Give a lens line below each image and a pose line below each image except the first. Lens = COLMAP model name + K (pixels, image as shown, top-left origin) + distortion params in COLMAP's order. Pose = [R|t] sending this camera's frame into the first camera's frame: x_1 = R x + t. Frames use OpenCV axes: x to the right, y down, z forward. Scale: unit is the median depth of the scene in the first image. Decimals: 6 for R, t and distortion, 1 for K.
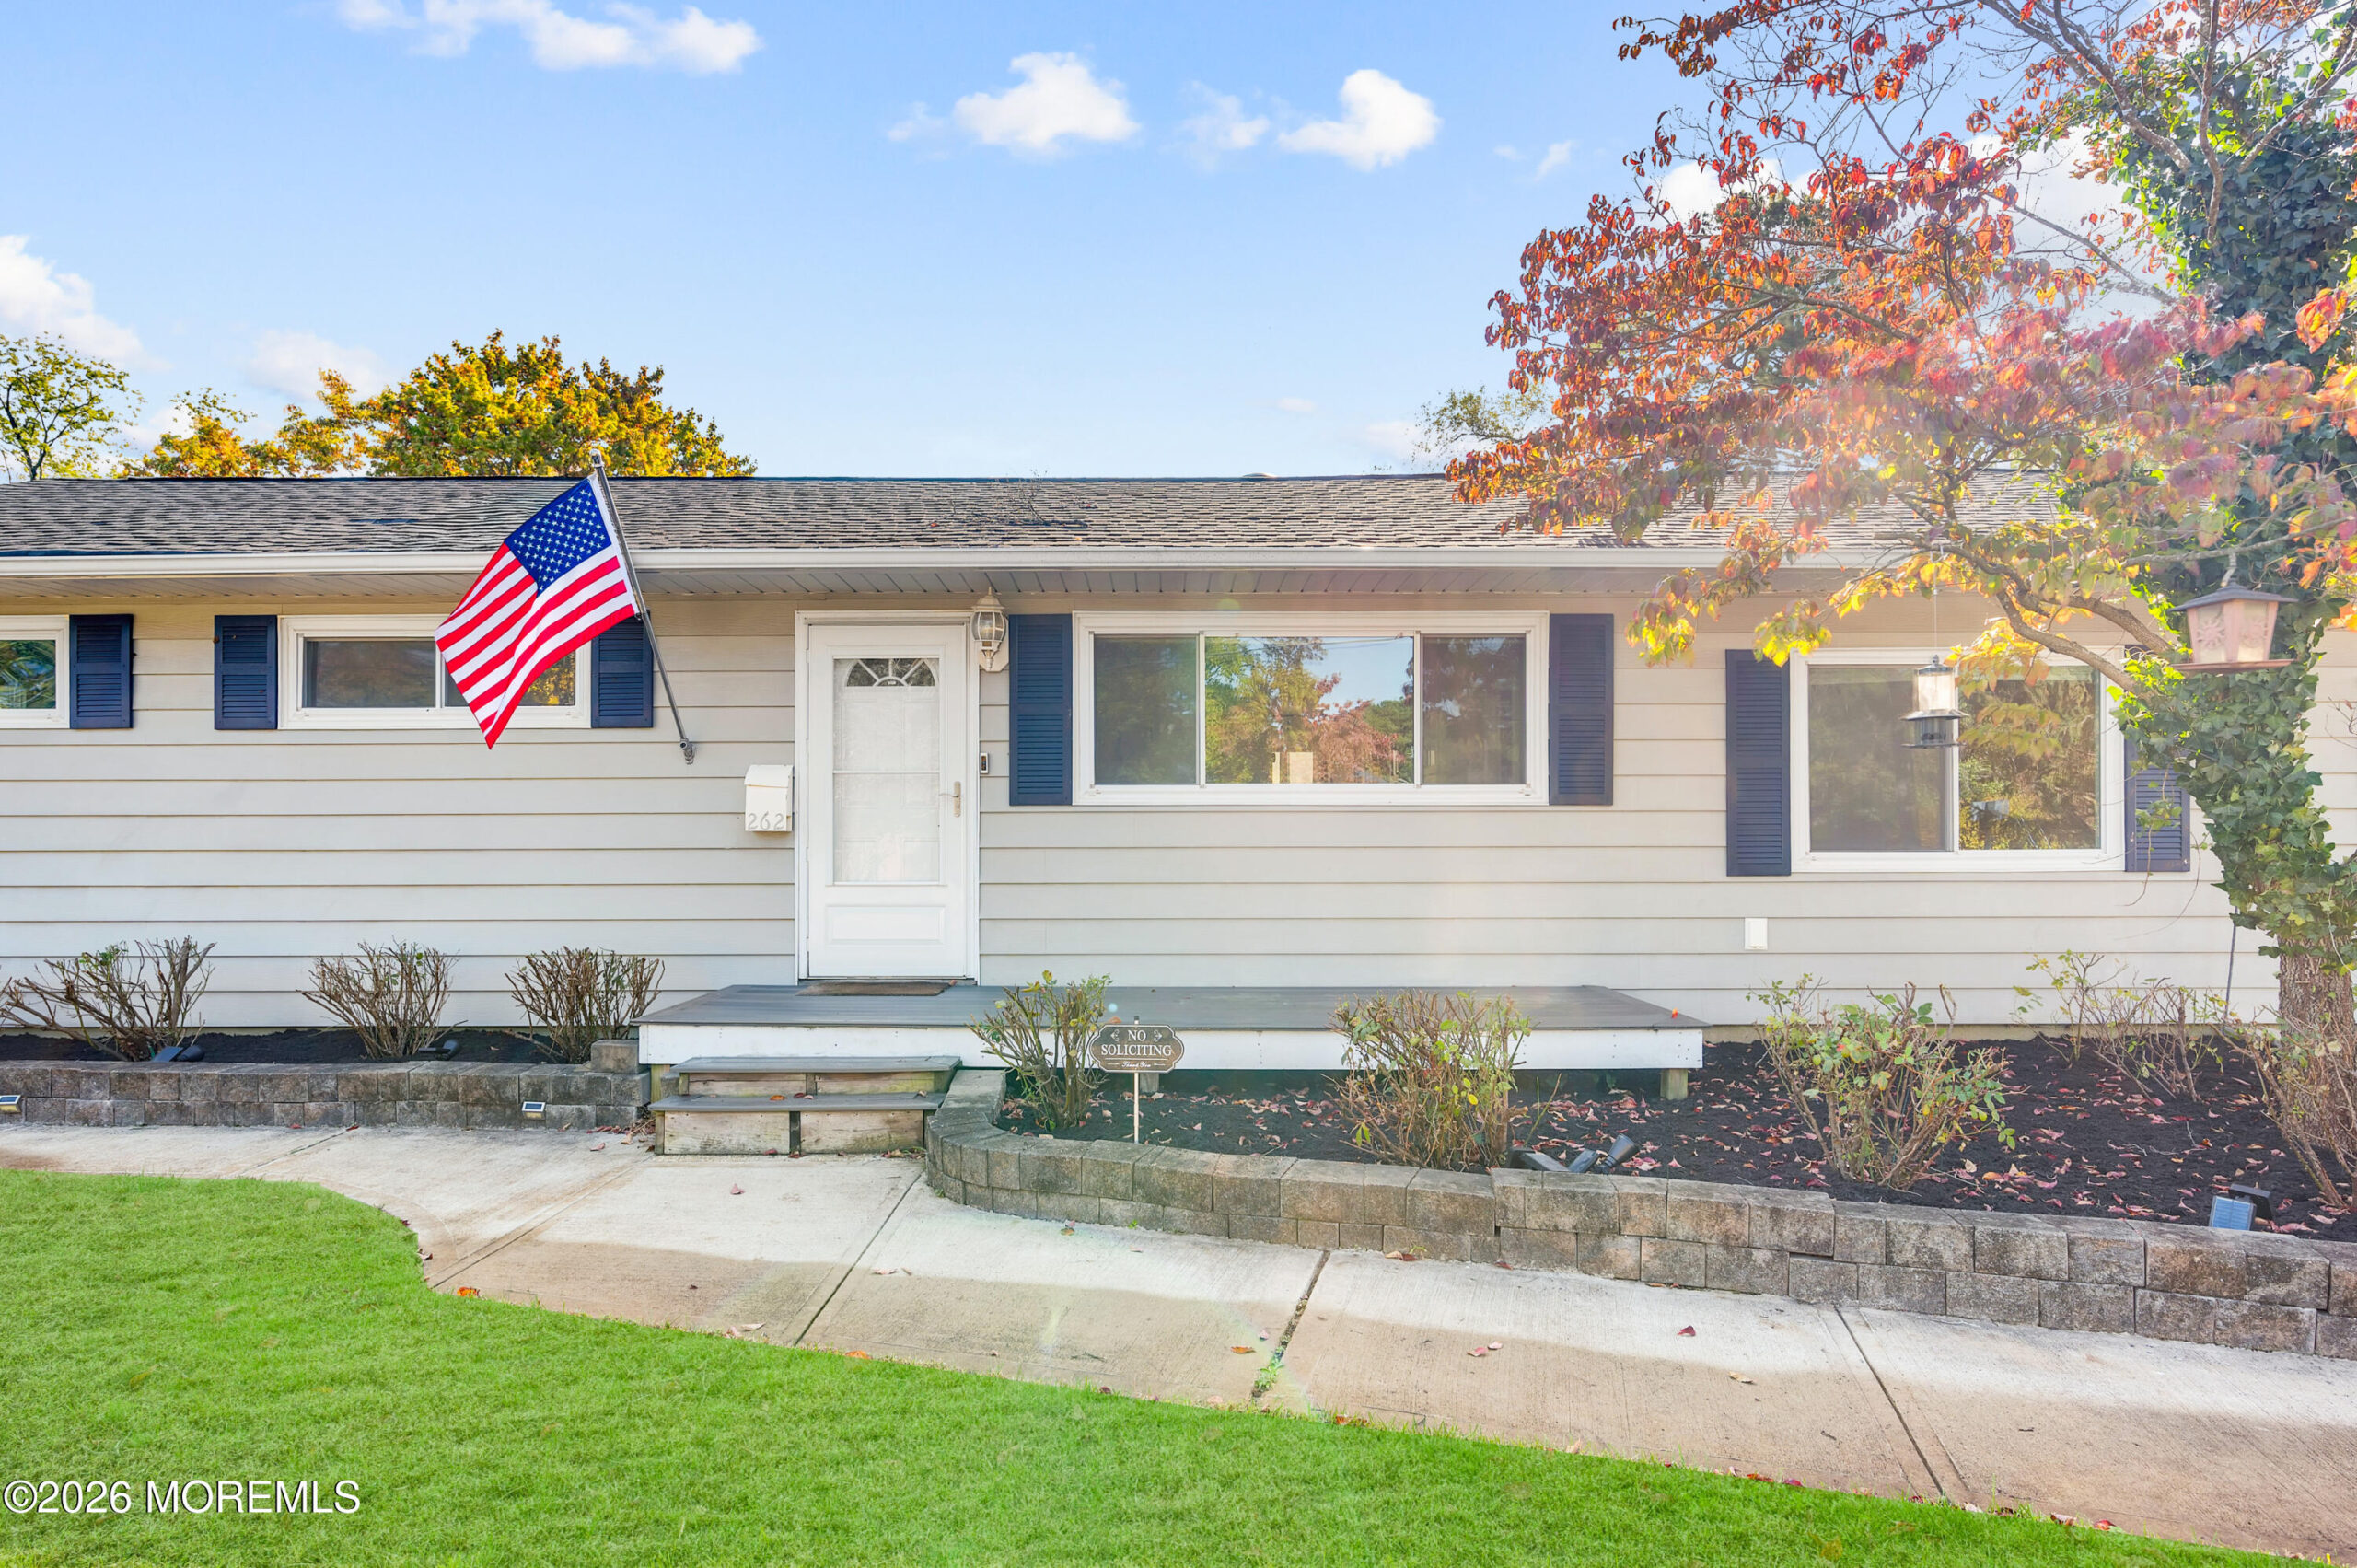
lens RADIAL K [[1246.0, 0, 1152.6], [0, 1246.0, 812.9], [0, 0, 1]] dist [-0.010041, 0.002578]
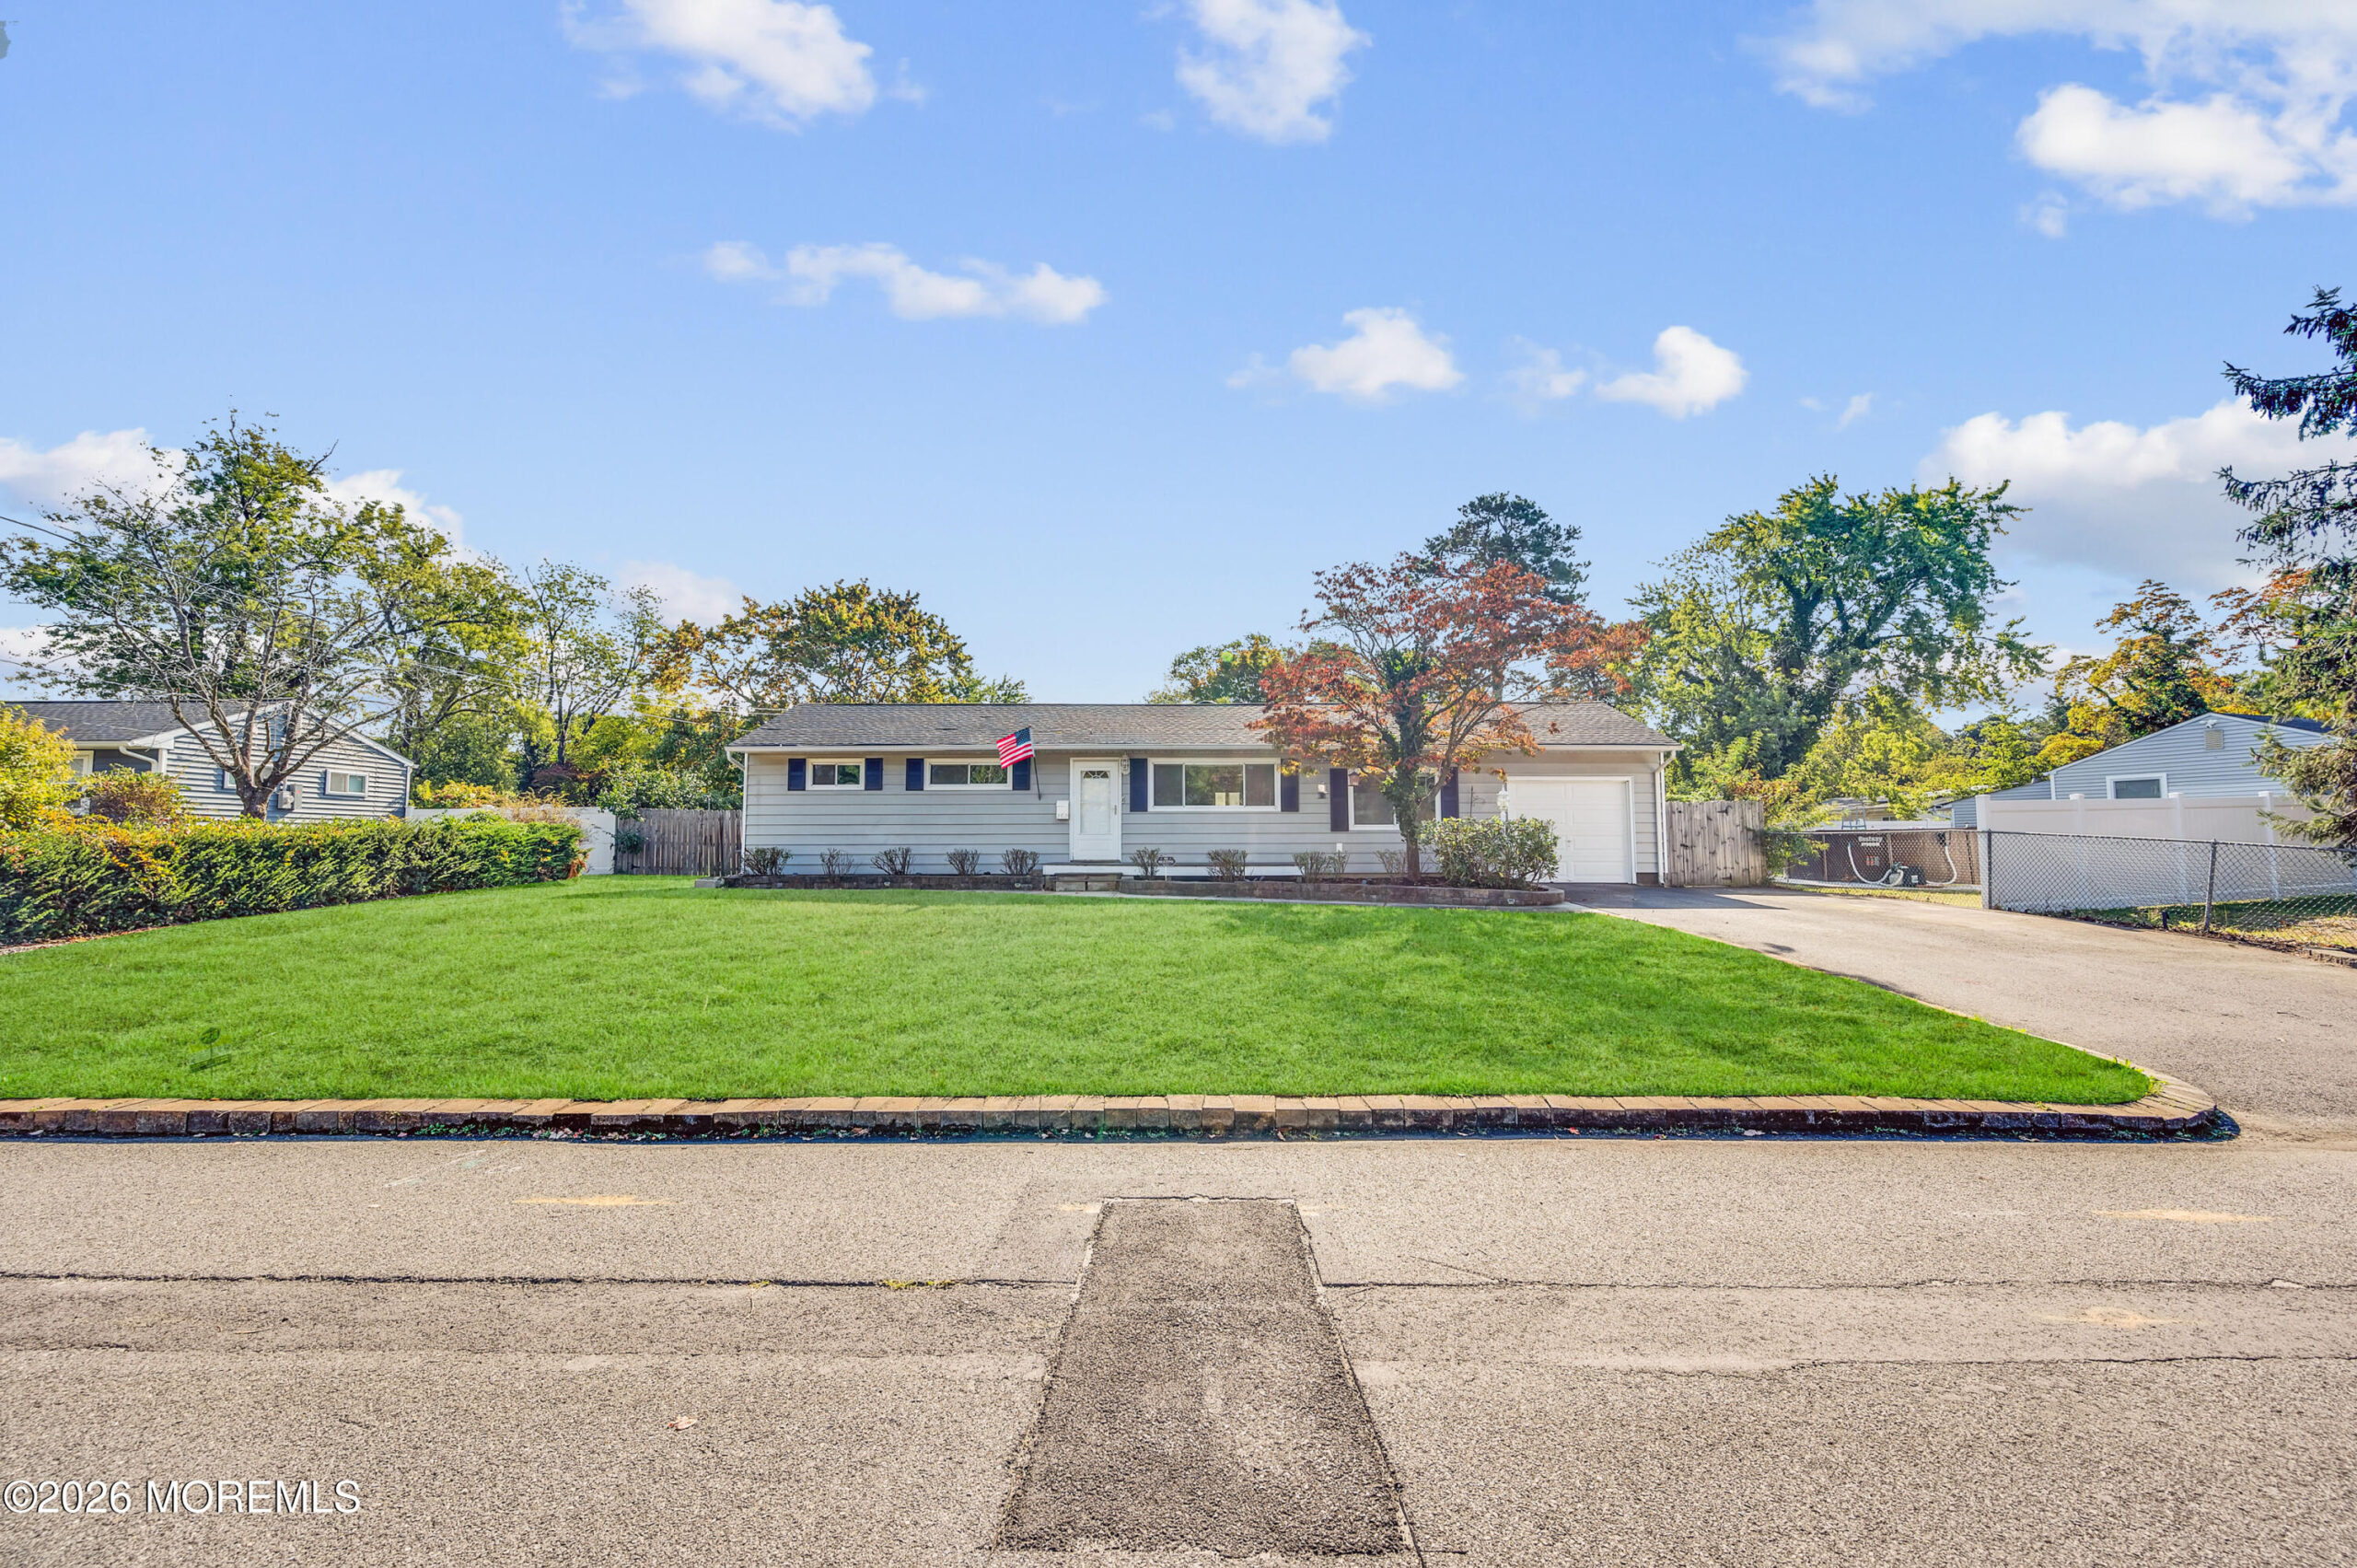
lens RADIAL K [[928.8, 0, 1199.6], [0, 928.8, 780.2], [0, 0, 1]] dist [-0.003813, 0.000092]
pose [[0.999670, 0.000135, 0.025695, 0.016266], [0.001229, 0.998592, -0.053030, 0.044822], [-0.025666, 0.053044, 0.998262, -1.662461]]
